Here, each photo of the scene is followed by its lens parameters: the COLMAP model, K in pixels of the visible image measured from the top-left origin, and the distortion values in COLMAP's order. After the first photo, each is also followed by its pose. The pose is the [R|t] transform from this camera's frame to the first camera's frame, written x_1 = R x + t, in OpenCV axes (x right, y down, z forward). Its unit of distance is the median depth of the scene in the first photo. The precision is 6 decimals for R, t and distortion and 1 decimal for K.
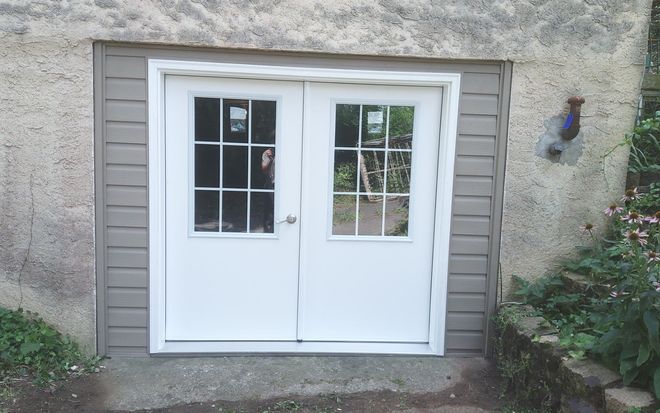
lens RADIAL K [[492.1, 0, 332.5], [0, 492.1, 203.2], [0, 0, 1]] dist [0.034243, -0.063280]
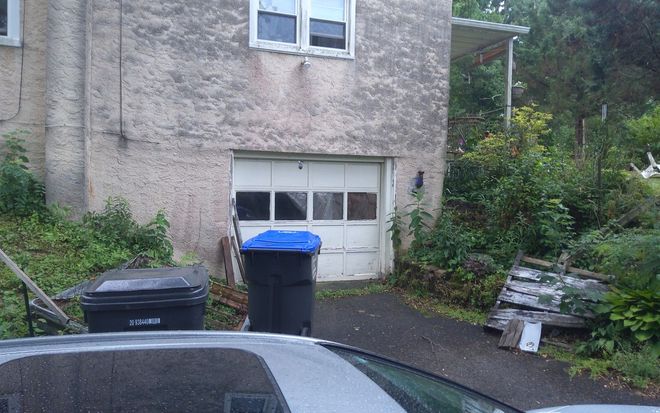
lens RADIAL K [[492.1, 0, 332.5], [0, 492.1, 203.2], [0, 0, 1]] dist [0.034243, -0.063280]
pose [[0.961909, -0.024707, 0.272251, -0.643500], [0.039929, 0.997925, -0.050510, 0.057758], [-0.270438, 0.059457, 0.960900, -1.308602]]
